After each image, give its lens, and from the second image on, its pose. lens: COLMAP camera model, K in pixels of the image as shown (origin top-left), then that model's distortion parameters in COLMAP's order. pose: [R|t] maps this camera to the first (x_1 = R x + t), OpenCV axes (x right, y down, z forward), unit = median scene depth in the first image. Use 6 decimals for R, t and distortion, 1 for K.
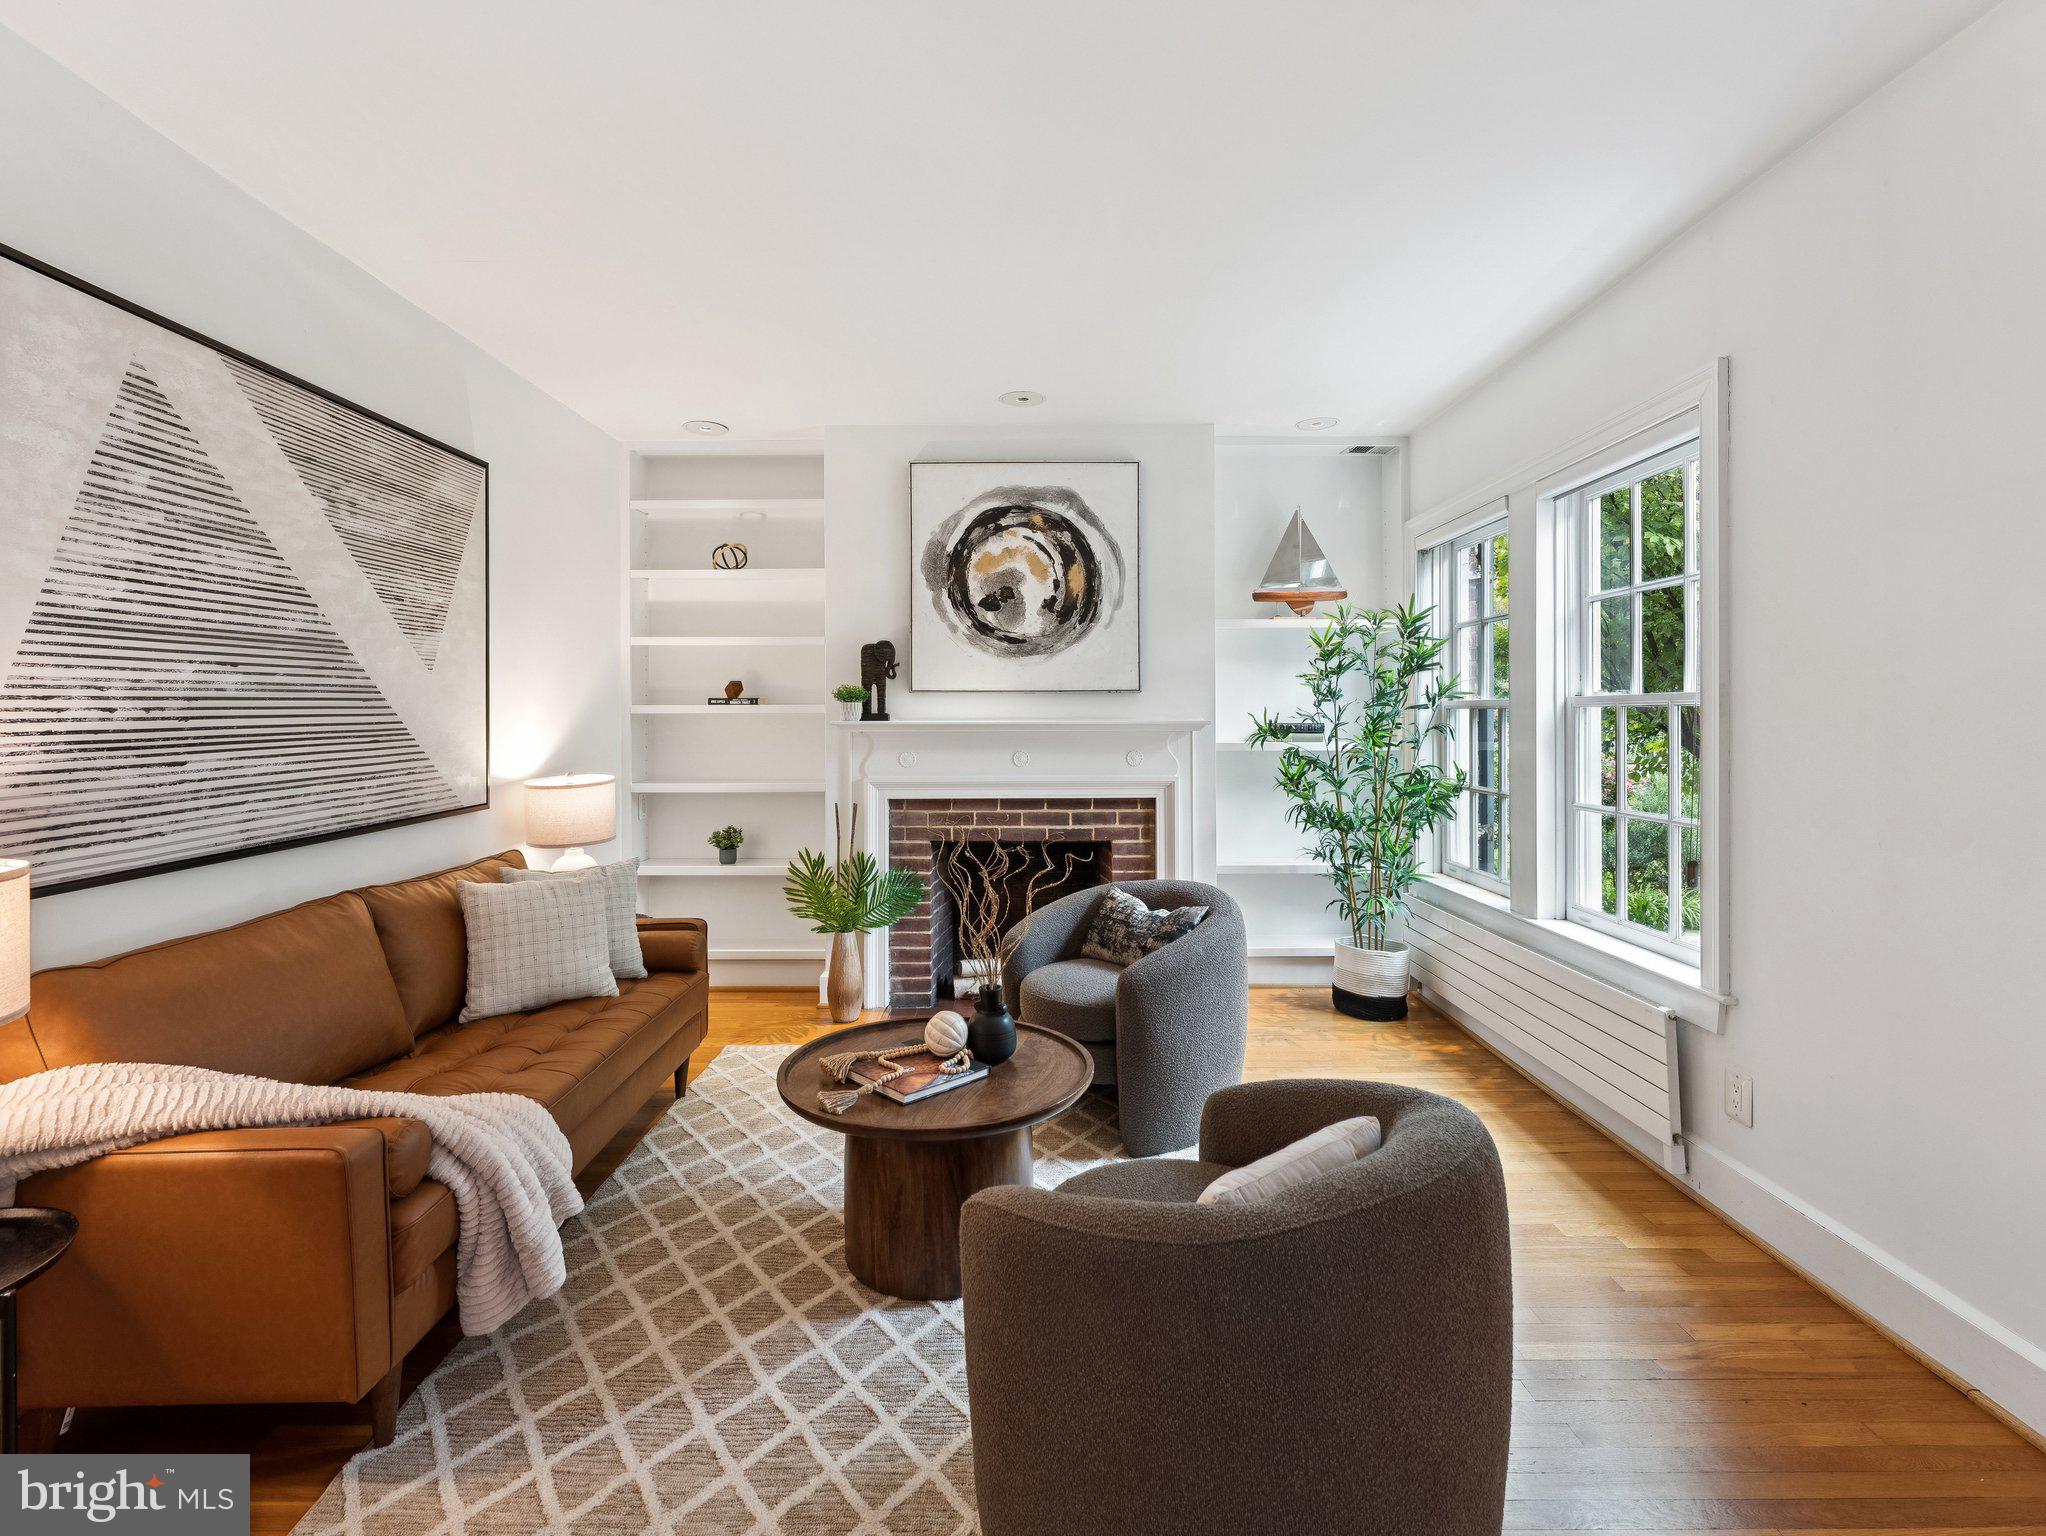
lens RADIAL K [[945.6, 0, 1027.8], [0, 945.6, 715.1], [0, 0, 1]] dist [0.003741, -0.000755]
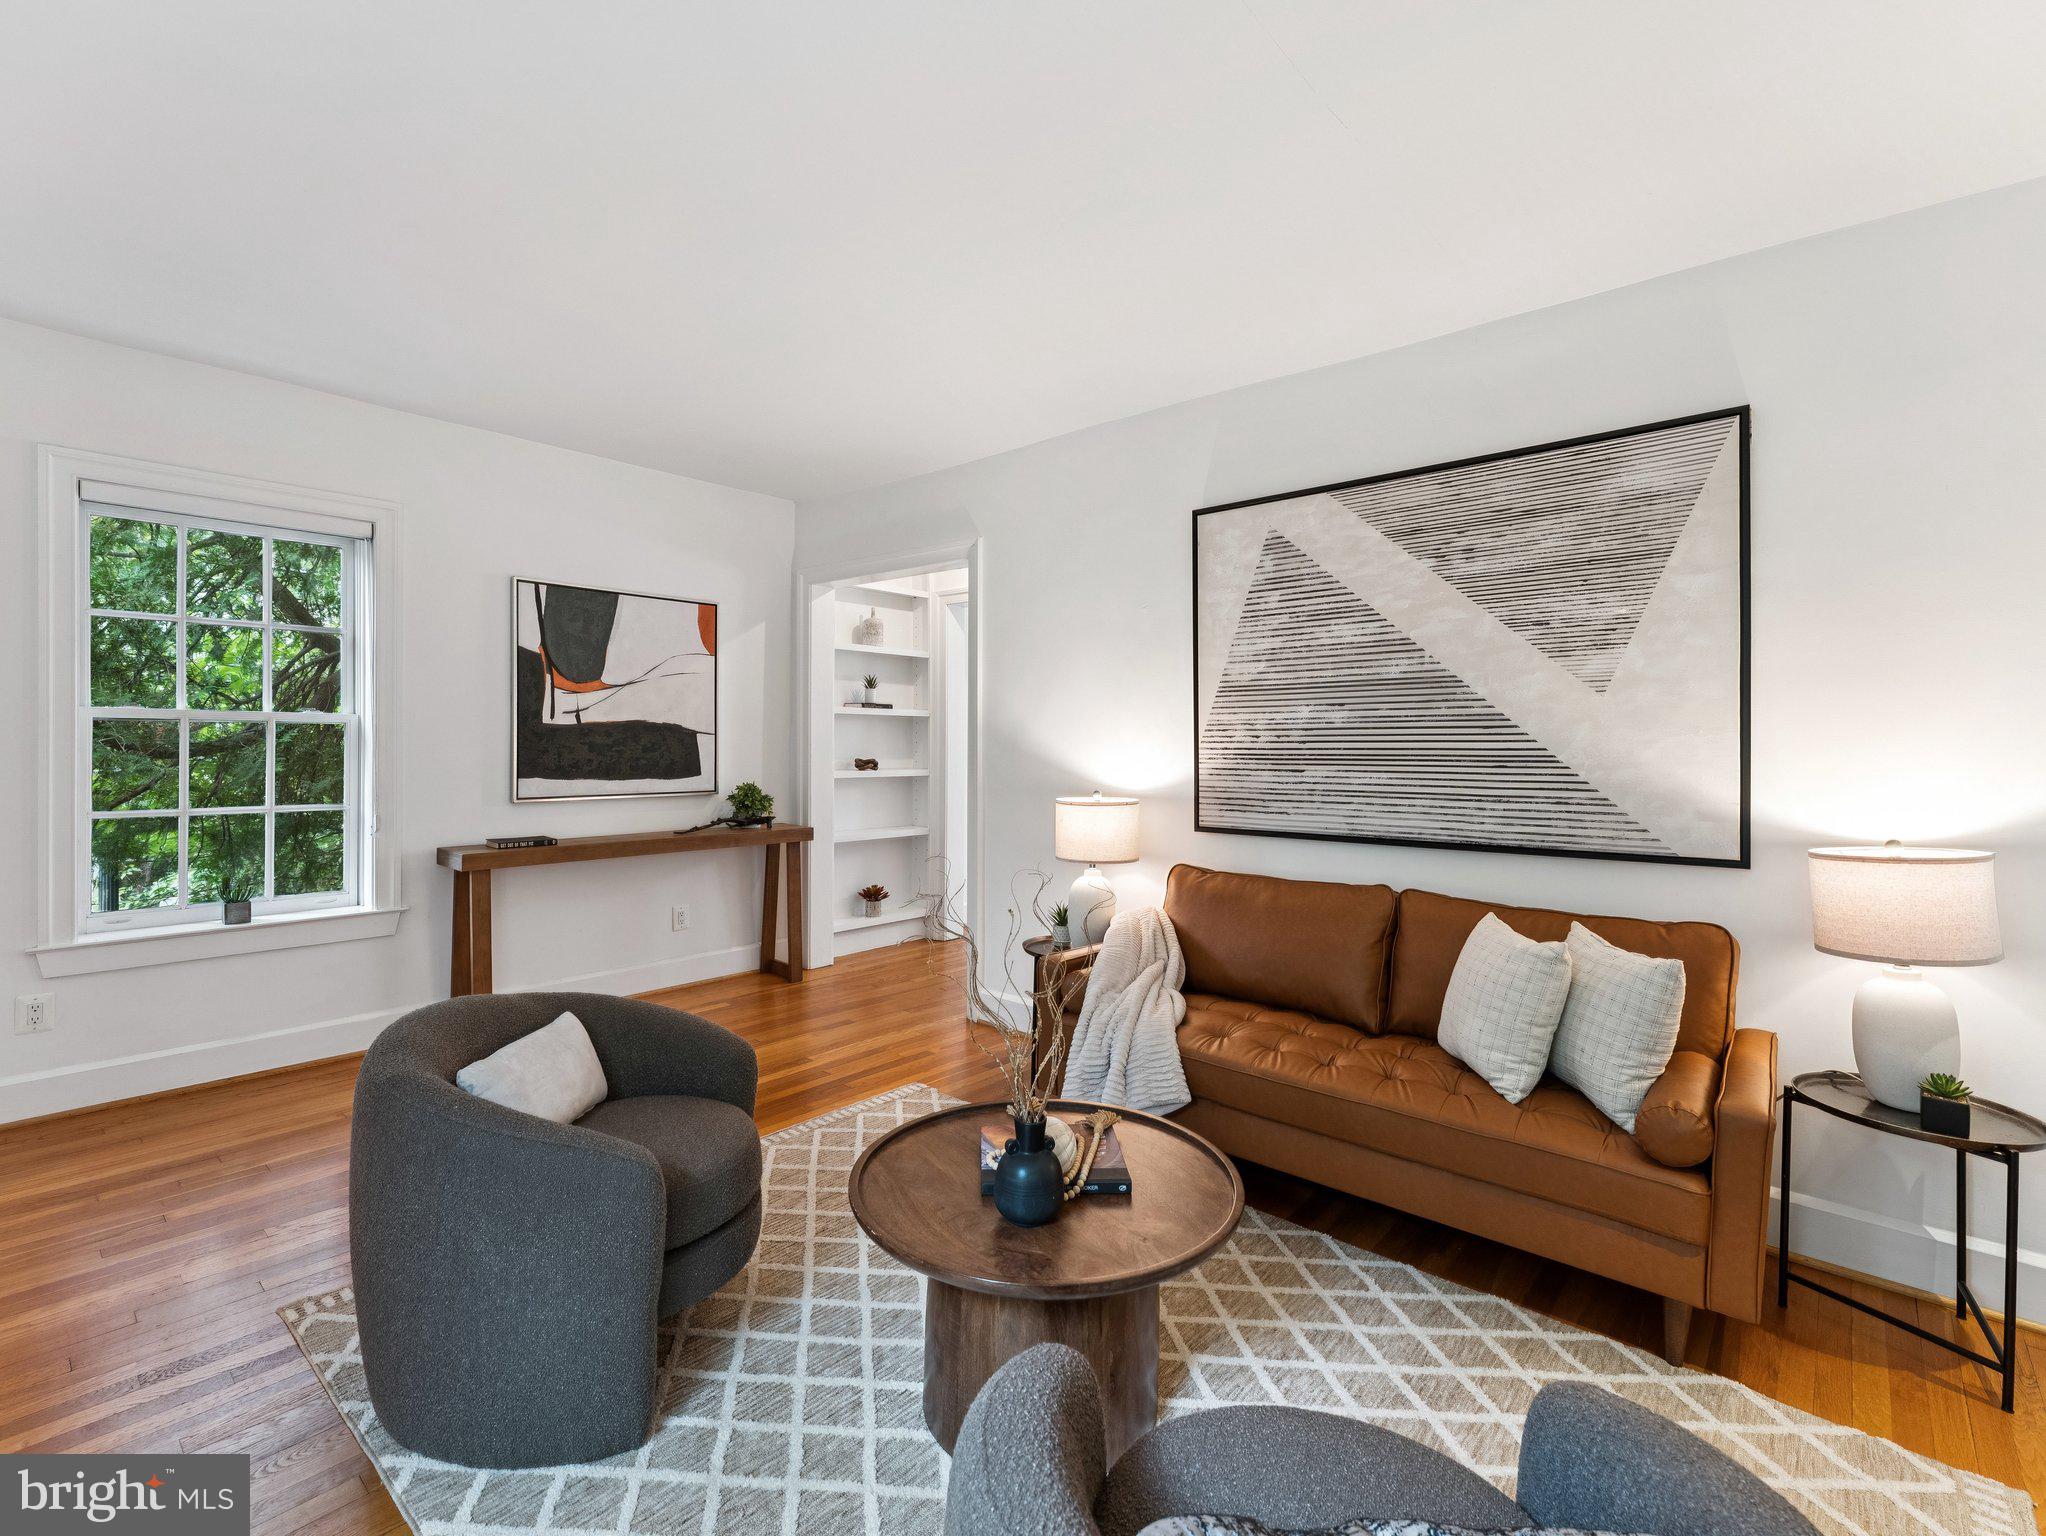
lens RADIAL K [[945.6, 0, 1029.1], [0, 945.6, 752.2], [0, 0, 1]] dist [0.003741, -0.000755]
pose [[-0.658402, 0.006124, -0.752642, 0.480779], [-0.008136, 0.999851, 0.015253, 0.000129], [0.752623, 0.016166, -0.658253, 1.409821]]
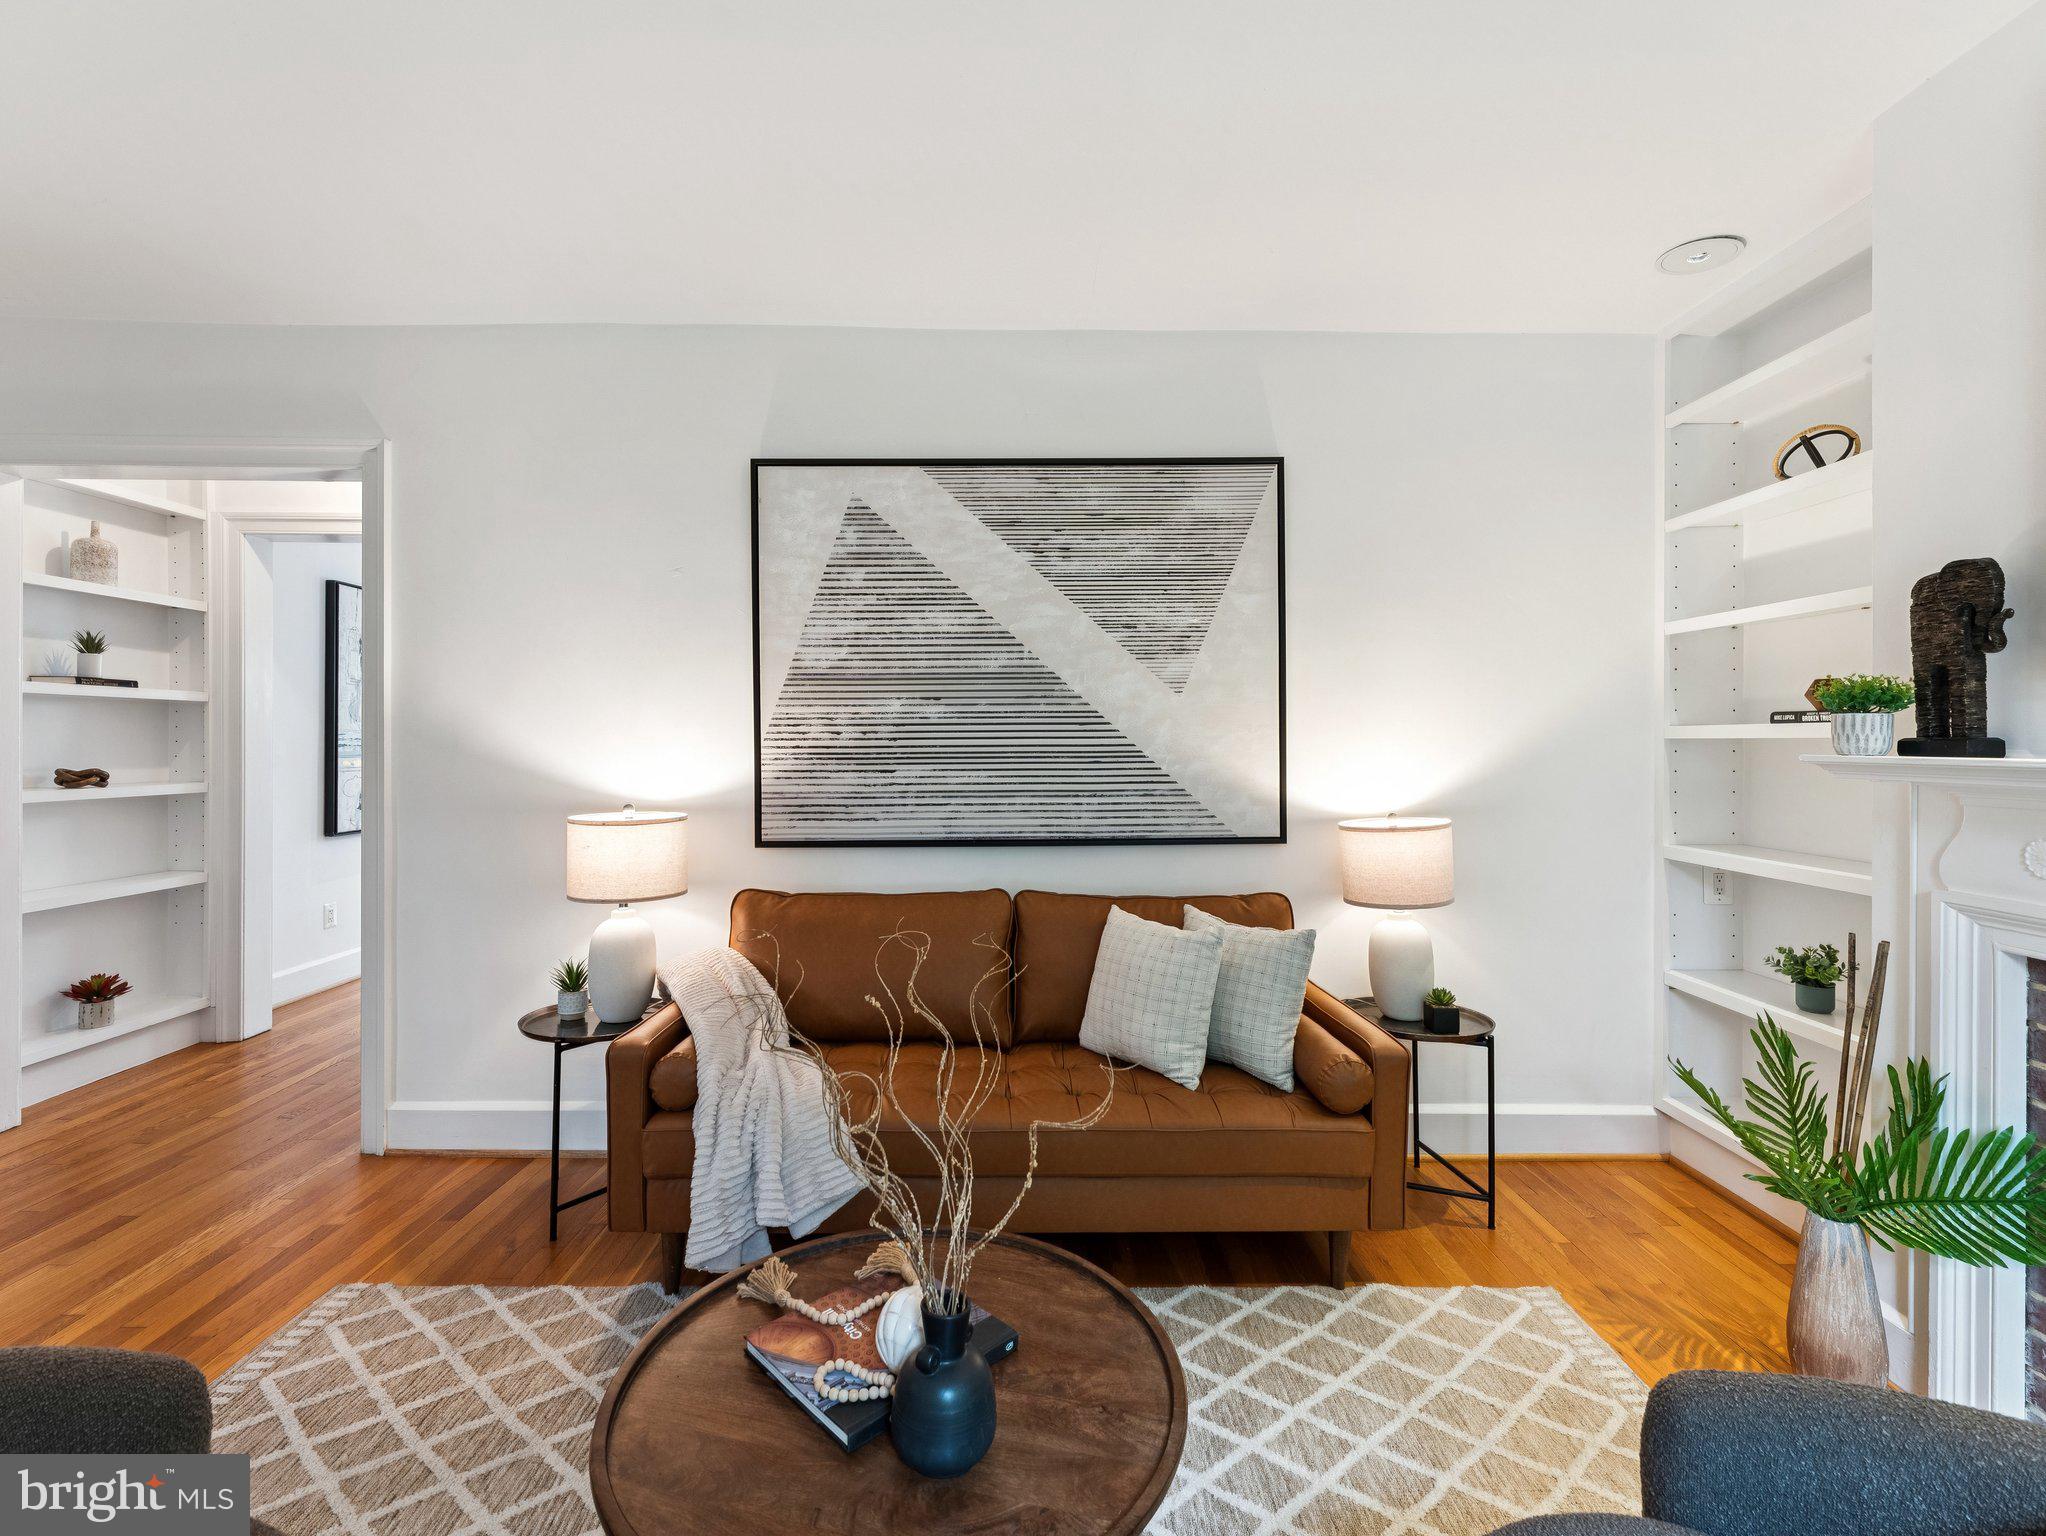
lens RADIAL K [[945.6, 0, 1031.1], [0, 945.6, 740.0], [0, 0, 1]] dist [0.003741, -0.000755]
pose [[0.008873, 0.002515, -0.999957, 0.424218], [-0.005727, 0.999981, 0.002464, 0.000267], [0.999944, 0.005705, 0.008888, 0.996879]]
